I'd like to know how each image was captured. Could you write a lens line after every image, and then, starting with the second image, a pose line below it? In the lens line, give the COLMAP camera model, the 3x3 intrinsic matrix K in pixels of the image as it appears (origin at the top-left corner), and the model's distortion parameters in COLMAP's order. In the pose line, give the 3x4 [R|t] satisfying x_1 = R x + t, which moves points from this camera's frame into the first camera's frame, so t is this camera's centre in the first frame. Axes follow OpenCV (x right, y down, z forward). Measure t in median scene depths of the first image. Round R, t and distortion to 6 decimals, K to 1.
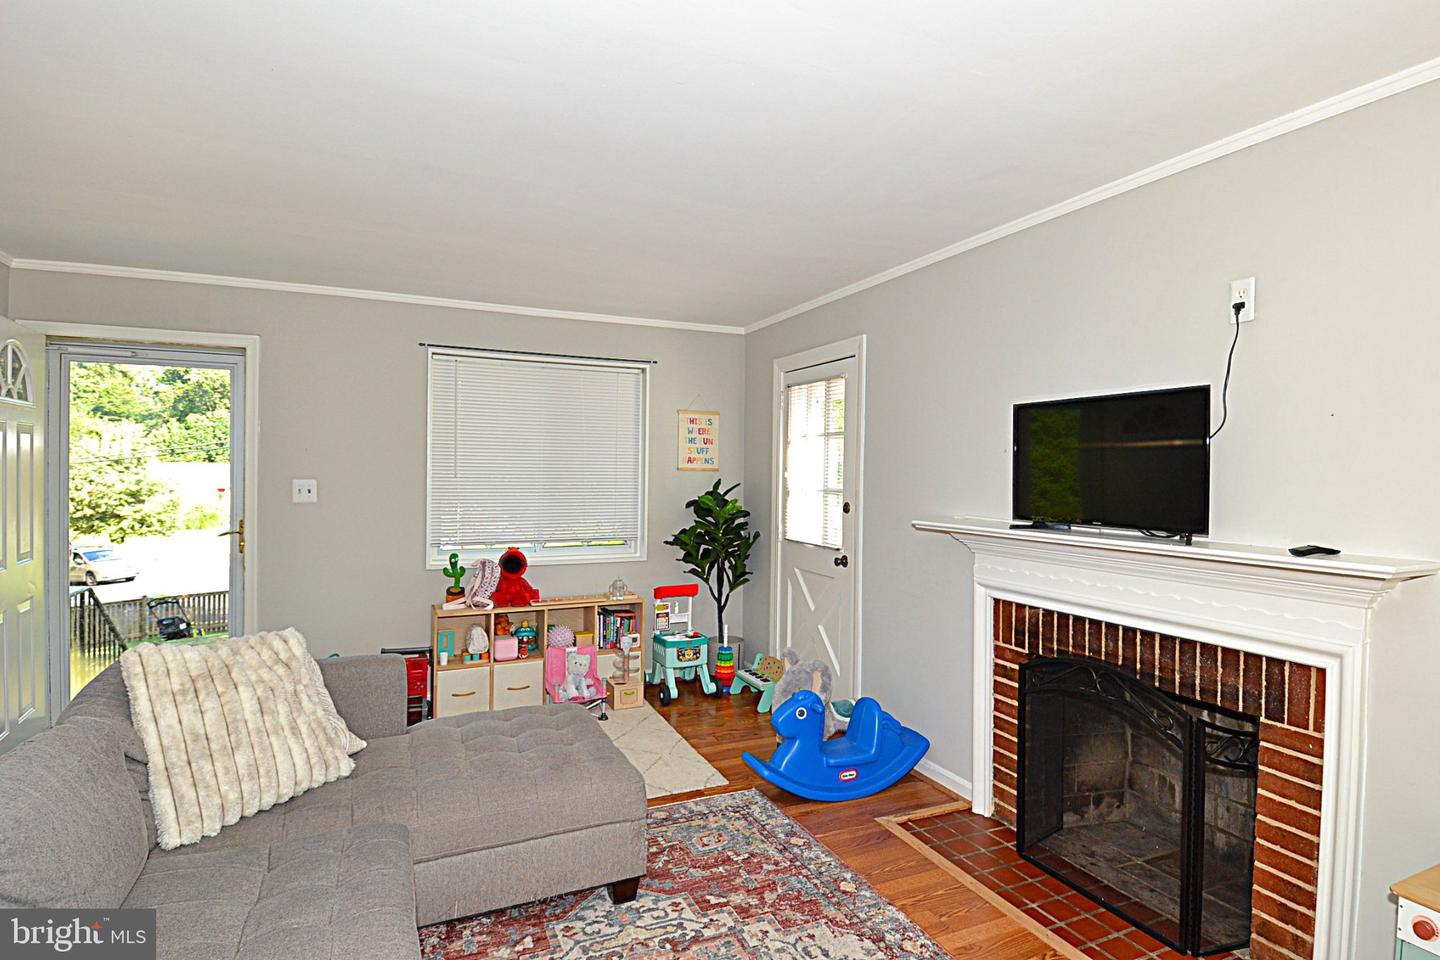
lens RADIAL K [[751.4, 0, 731.4], [0, 751.4, 474.2], [0, 0, 1]] dist [0.015329, -0.033499]
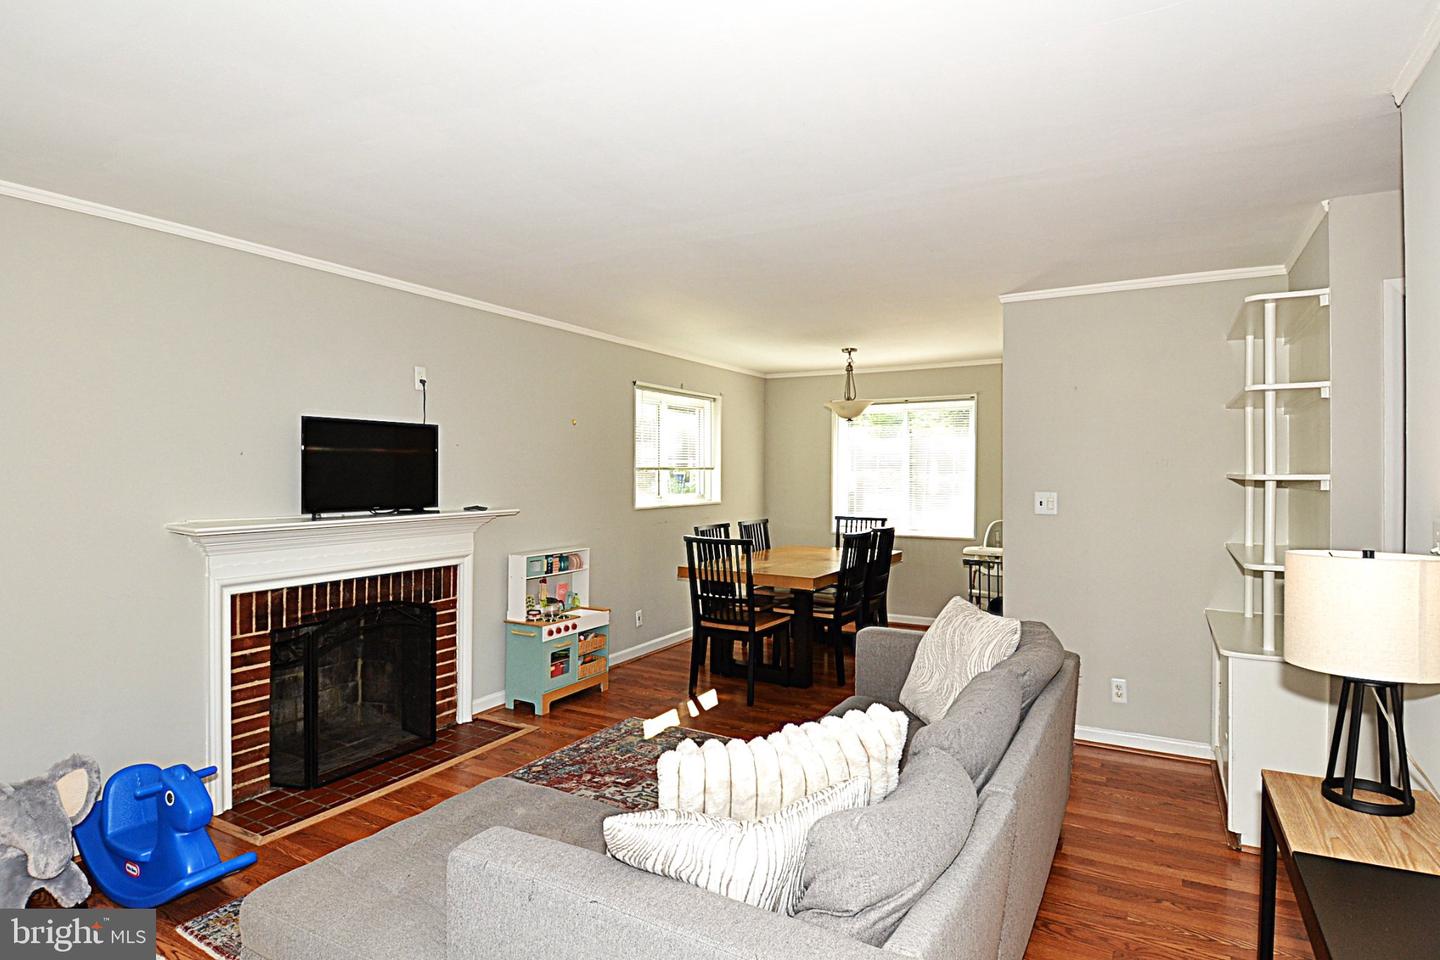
lens RADIAL K [[751.4, 0, 715.0], [0, 751.4, 456.6], [0, 0, 1]] dist [0.015329, -0.033499]
pose [[-0.577562, 0.007518, 0.816312, -1.014562], [0.000922, 0.999963, -0.008556, -0.019586], [-0.816346, -0.004189, -0.577548, 1.211479]]
